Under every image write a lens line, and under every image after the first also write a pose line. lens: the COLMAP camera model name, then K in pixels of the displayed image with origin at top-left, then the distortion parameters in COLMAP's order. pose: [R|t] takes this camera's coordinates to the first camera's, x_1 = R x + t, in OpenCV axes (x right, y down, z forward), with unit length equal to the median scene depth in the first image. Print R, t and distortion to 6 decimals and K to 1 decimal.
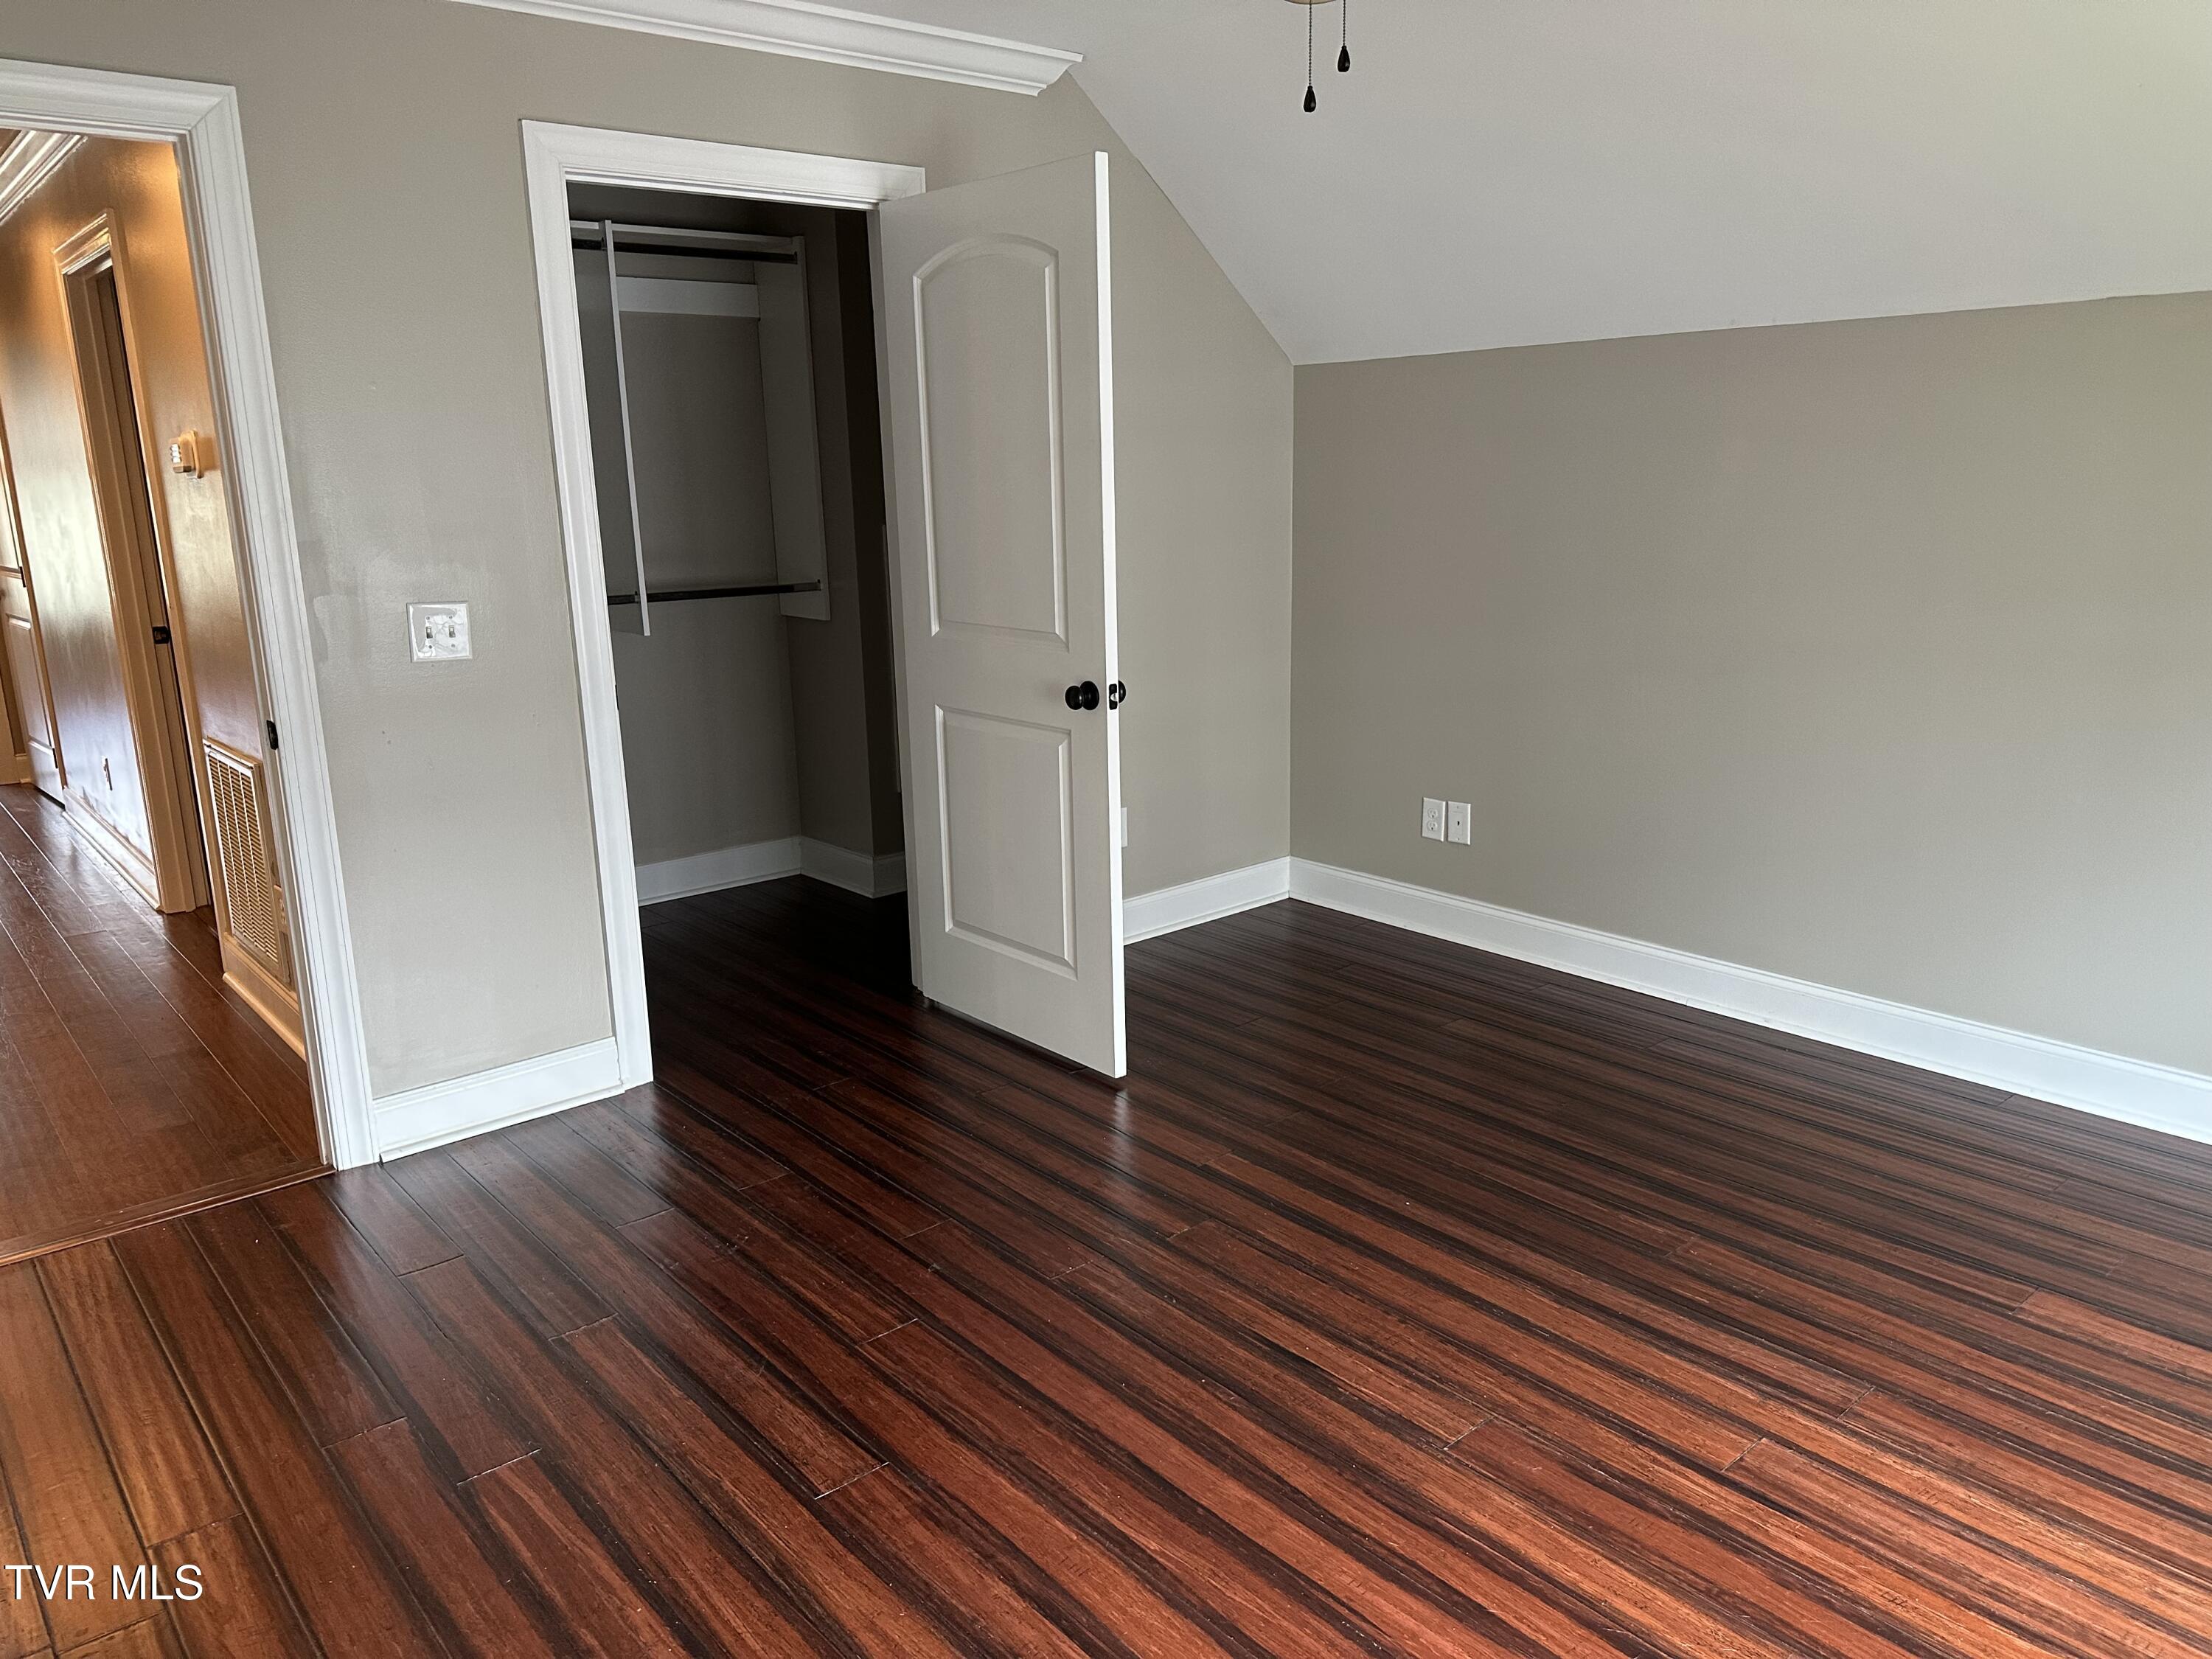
lens RADIAL K [[1554.4, 0, 1108.3], [0, 1554.4, 845.3], [0, 0, 1]] dist [0.042510, -0.050267]
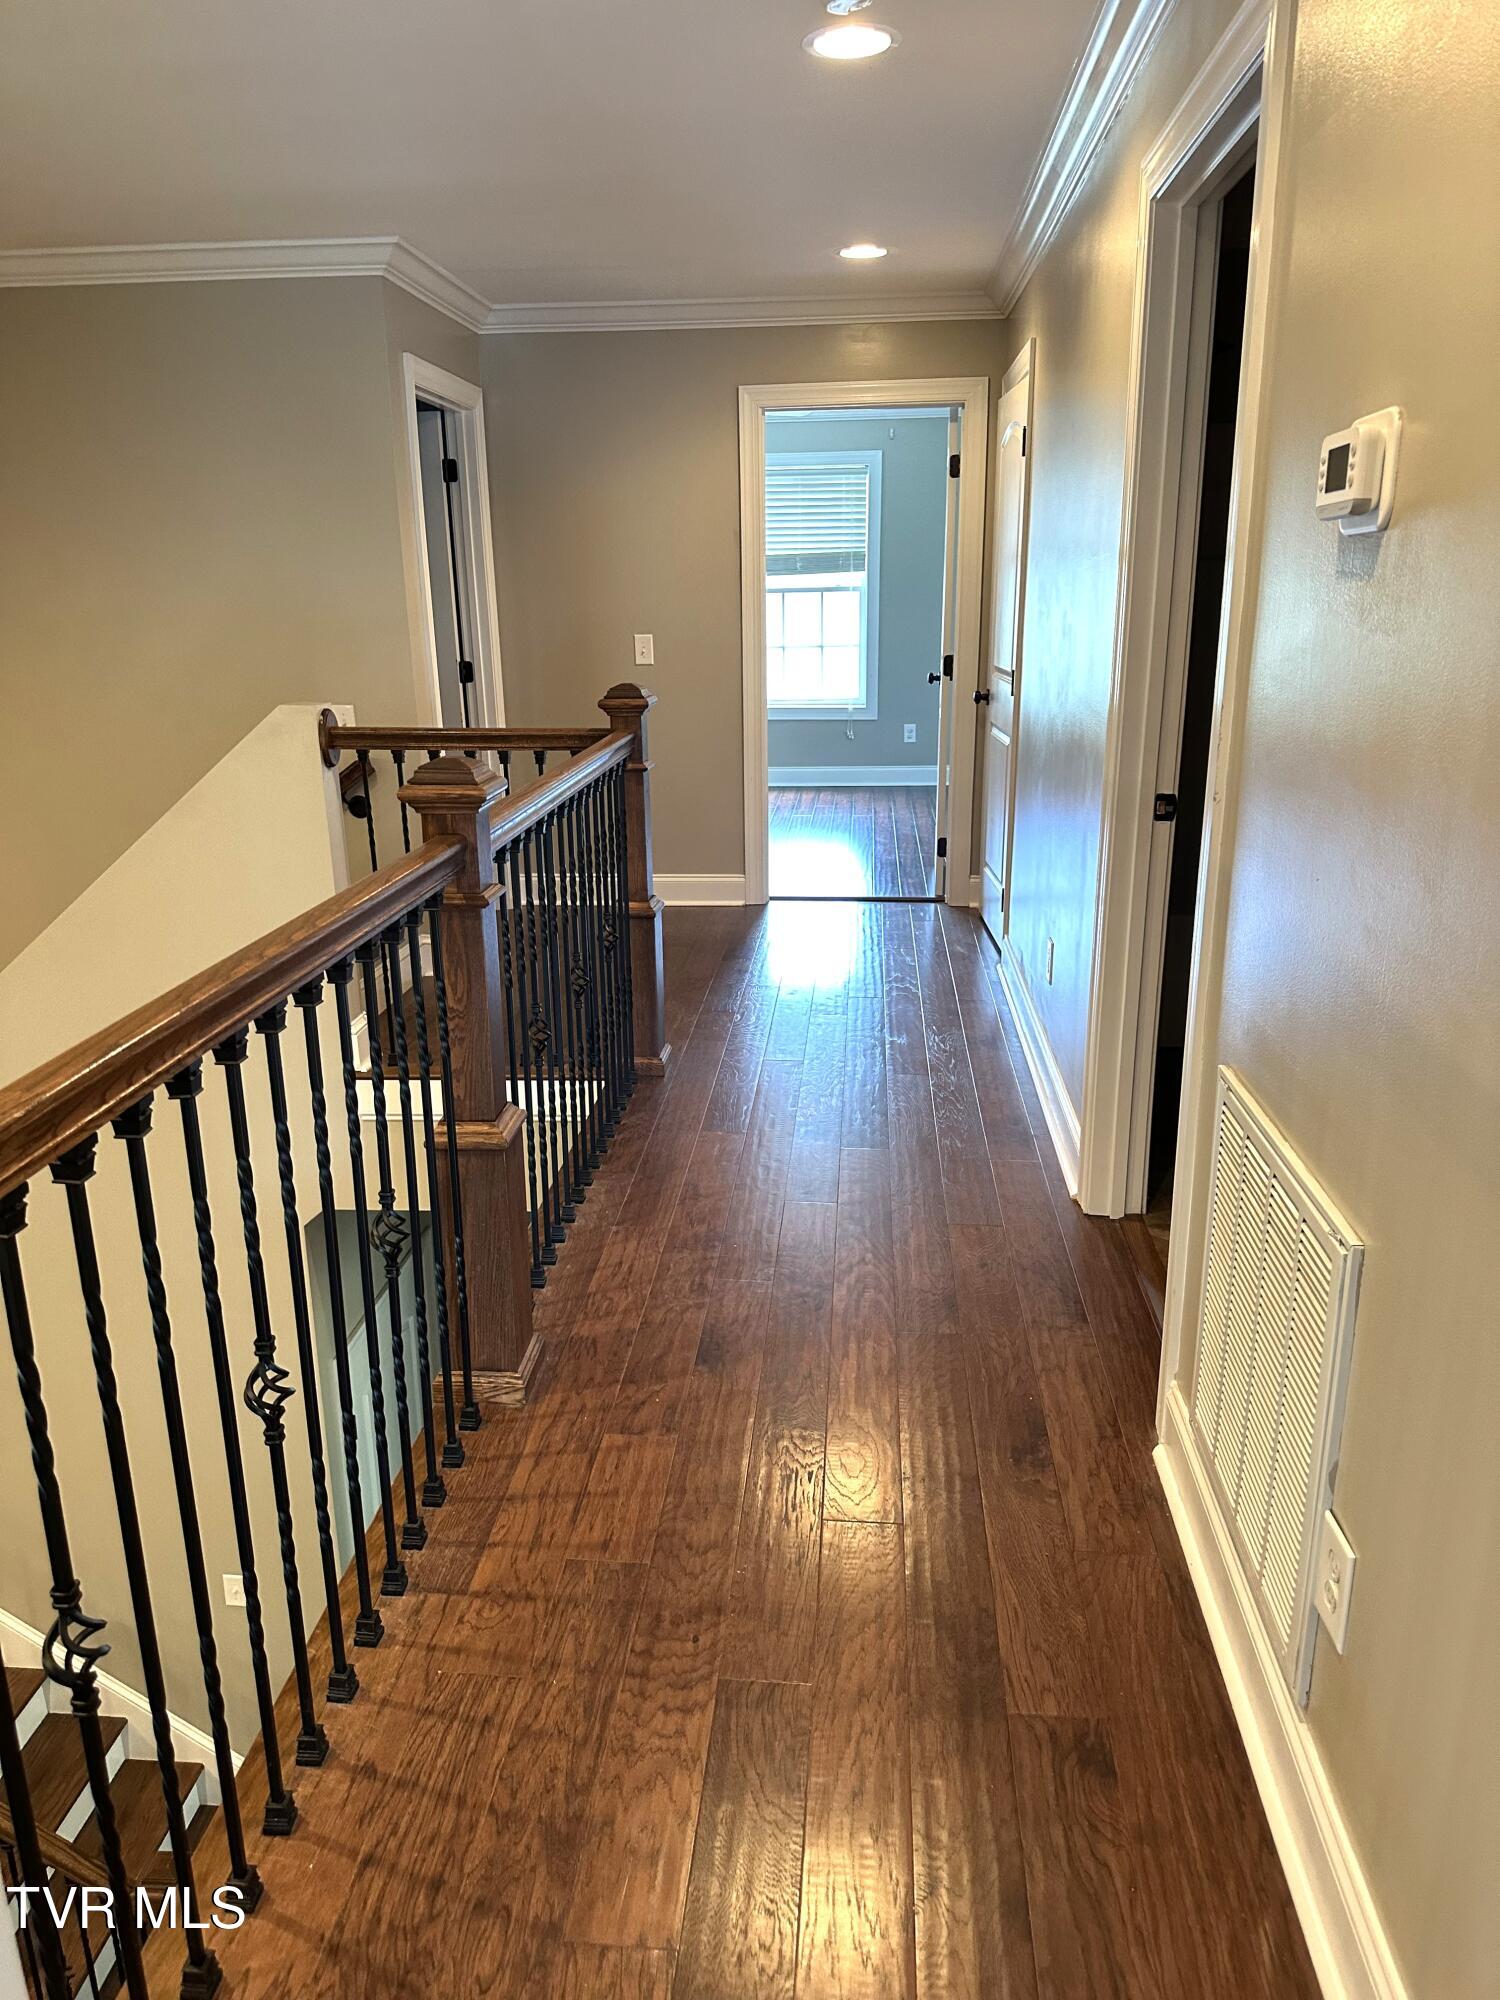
lens RADIAL K [[1405.4, 0, 739.4], [0, 1405.4, 1010.4], [0, 0, 1]] dist [0.042510, -0.050267]
pose [[0.698993, 0.217736, -0.681175, -0.238469], [-0.168145, 0.975858, 0.139387, -0.078446], [0.695079, 0.017106, 0.718729, 0.353556]]
